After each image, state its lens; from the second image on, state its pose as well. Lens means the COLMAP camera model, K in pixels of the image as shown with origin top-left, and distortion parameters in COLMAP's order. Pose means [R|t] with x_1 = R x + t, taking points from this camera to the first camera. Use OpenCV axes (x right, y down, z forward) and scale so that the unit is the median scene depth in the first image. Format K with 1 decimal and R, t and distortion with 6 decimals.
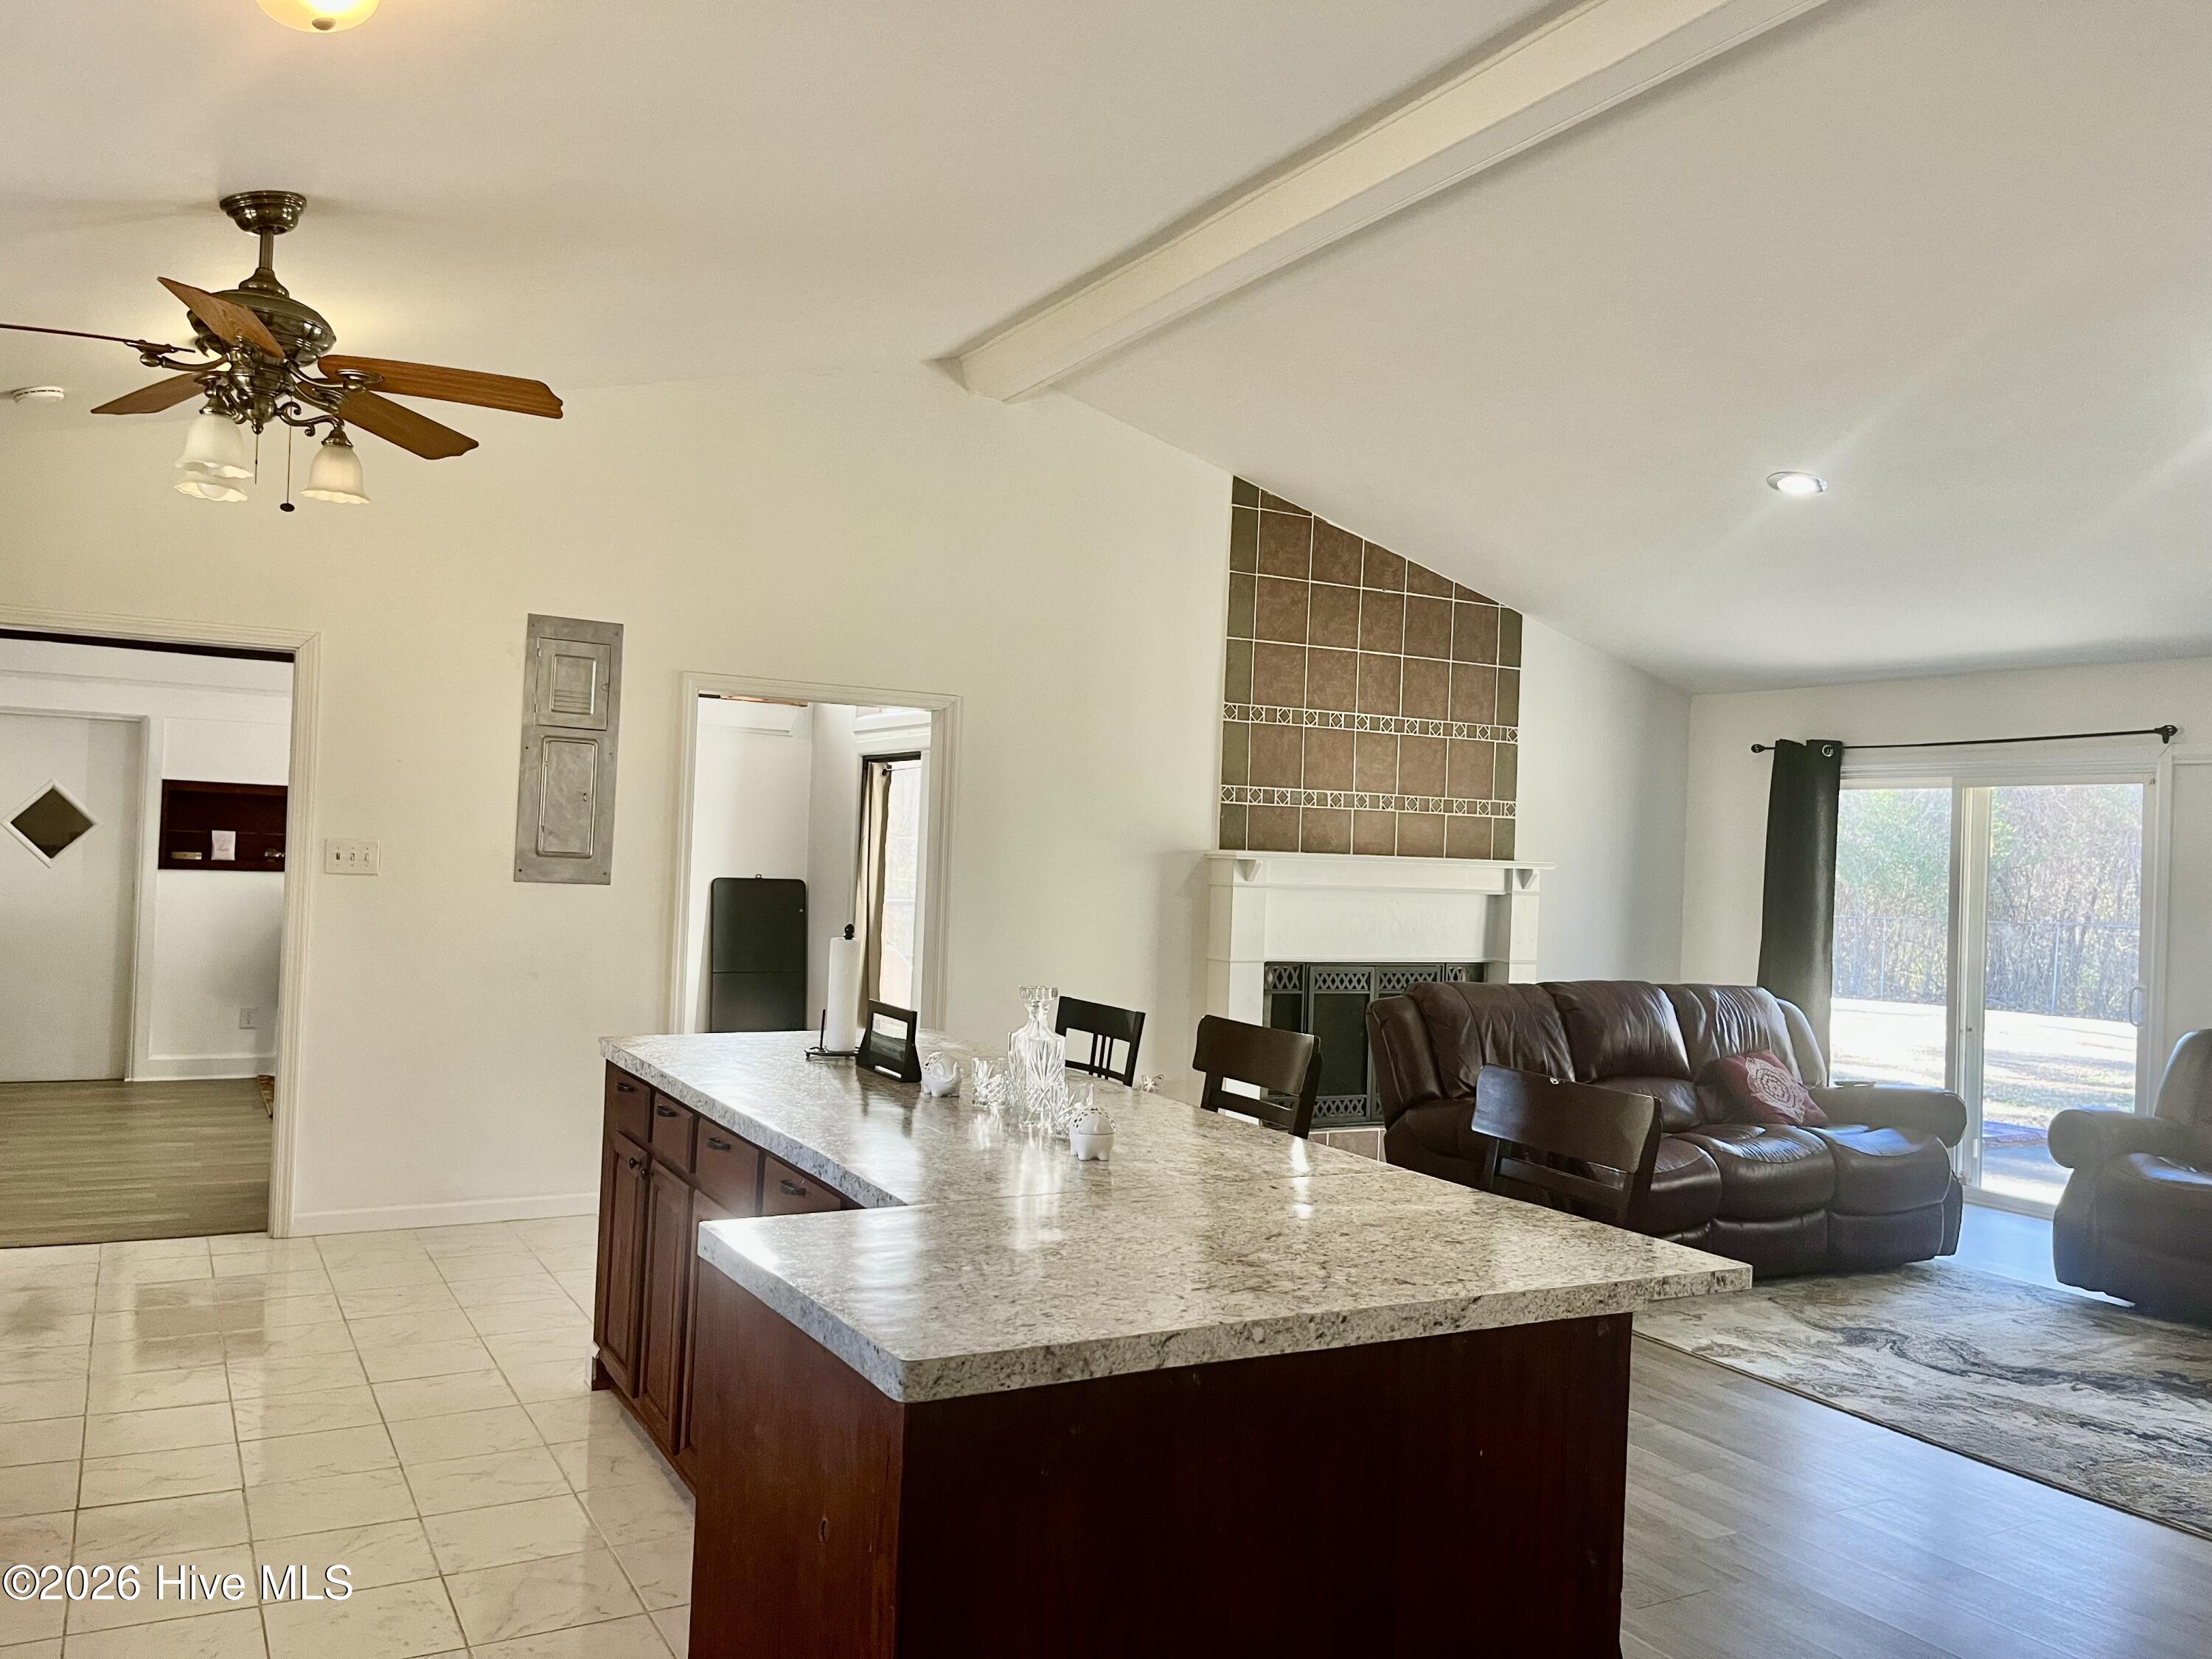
lens RADIAL K [[1669.7, 0, 1113.9], [0, 1669.7, 841.5], [0, 0, 1]] dist [0.054988, -0.058527]
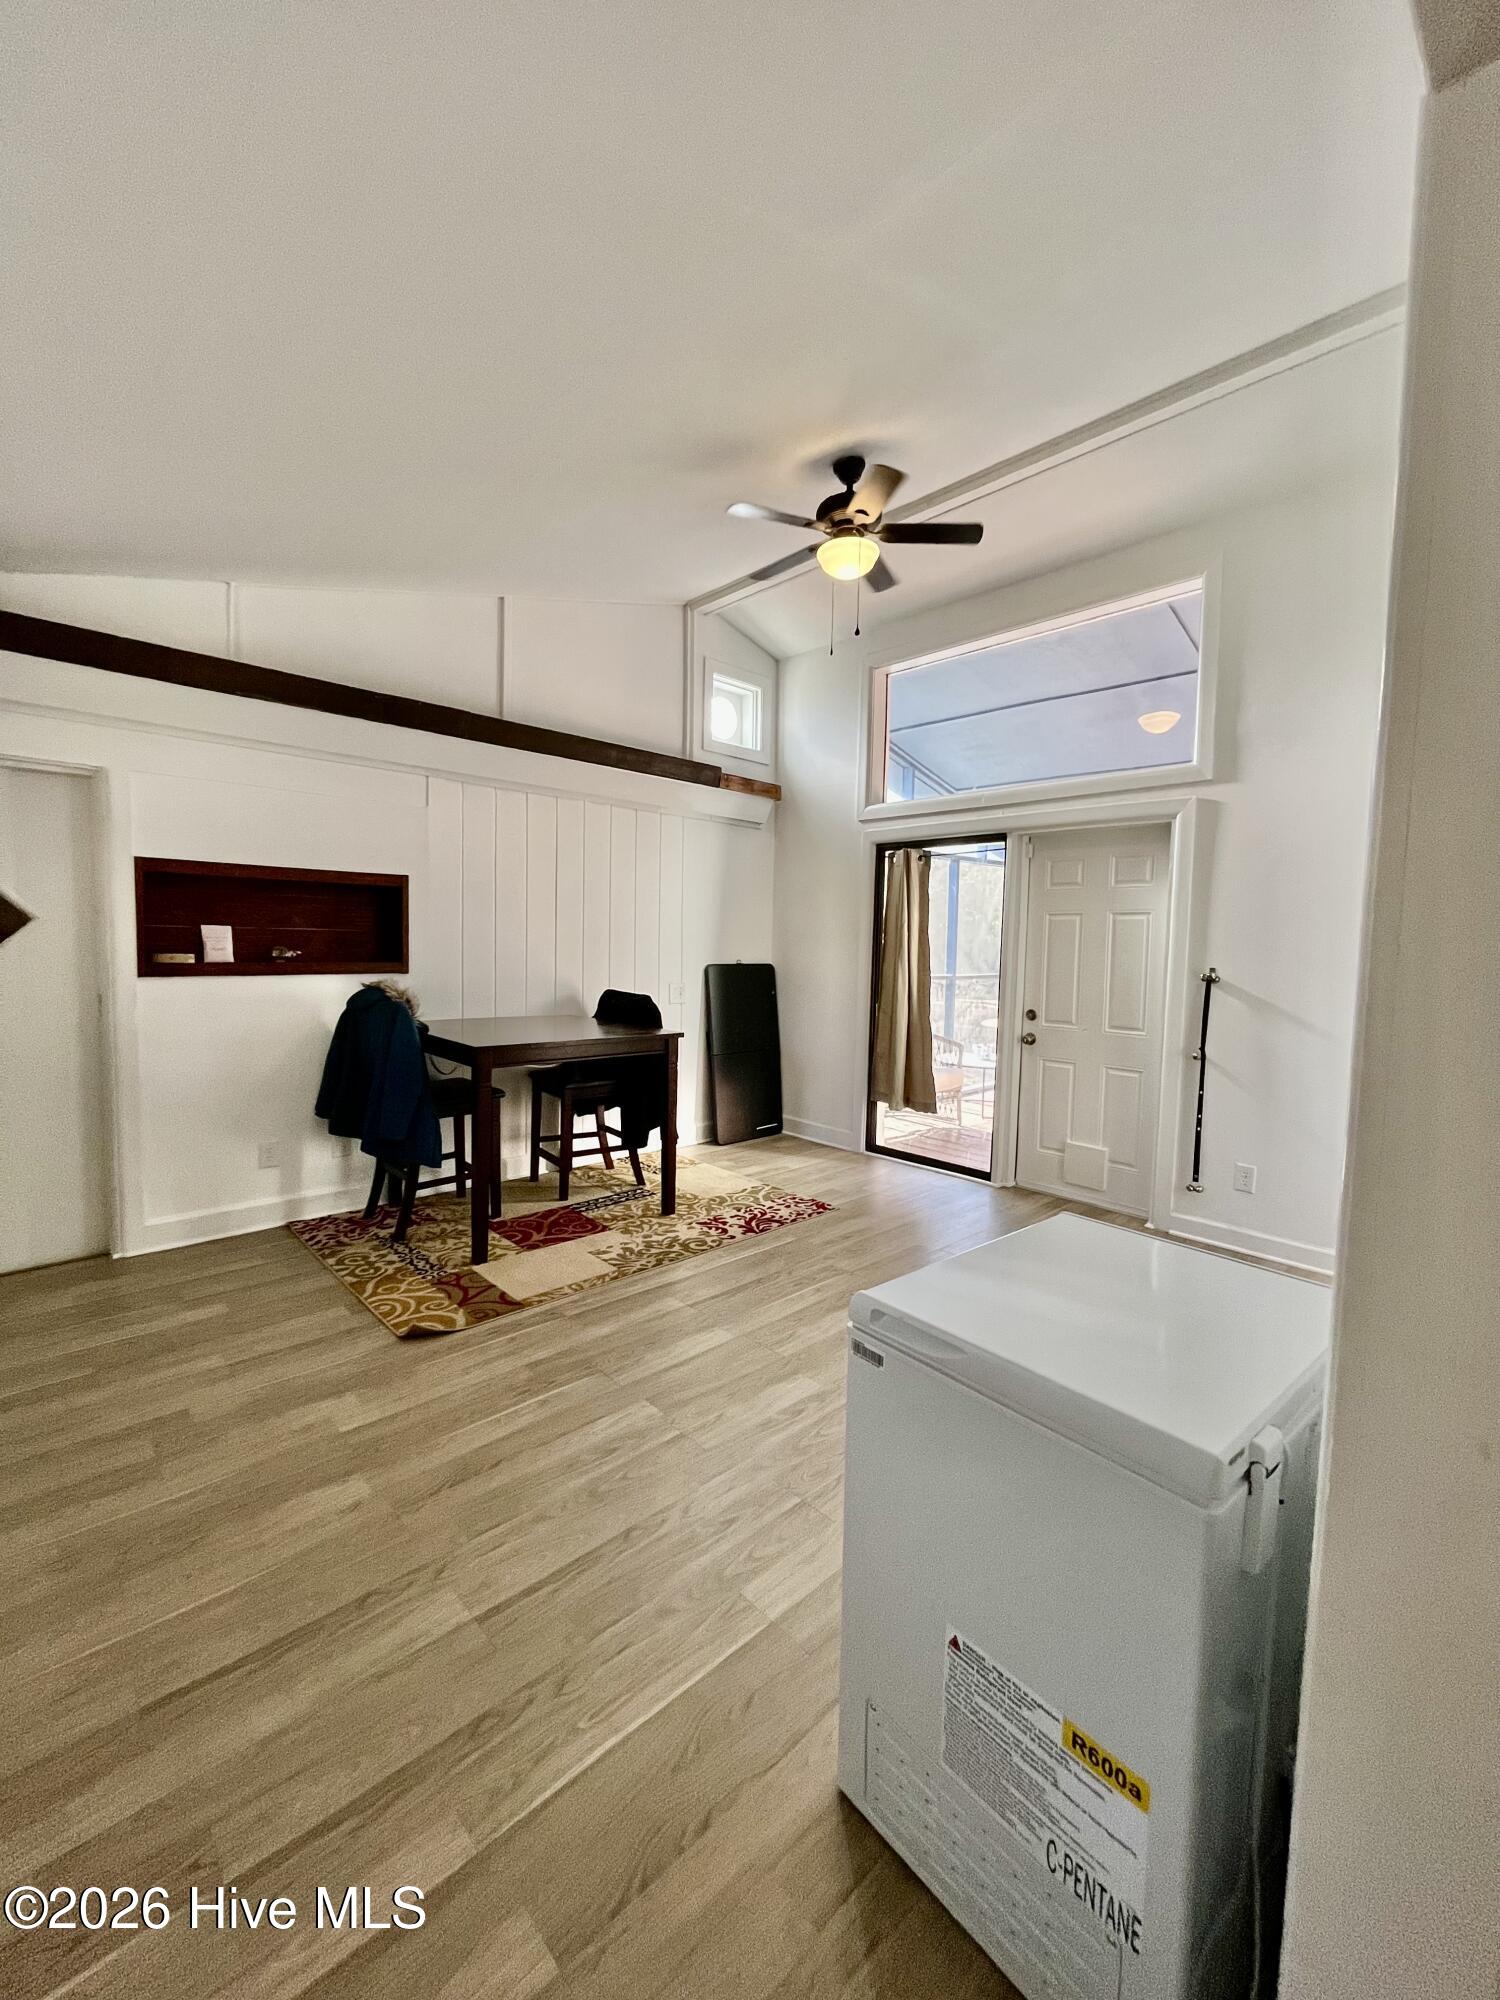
lens RADIAL K [[808.1, 0, 743.8], [0, 808.1, 995.8], [0, 0, 1]] dist [-0.001416, -0.000208]
pose [[0.973200, -0.035109, 0.227263, -0.533896], [0.016042, 0.996234, 0.085209, -0.002512], [-0.229399, -0.079280, 0.970098, 0.817092]]
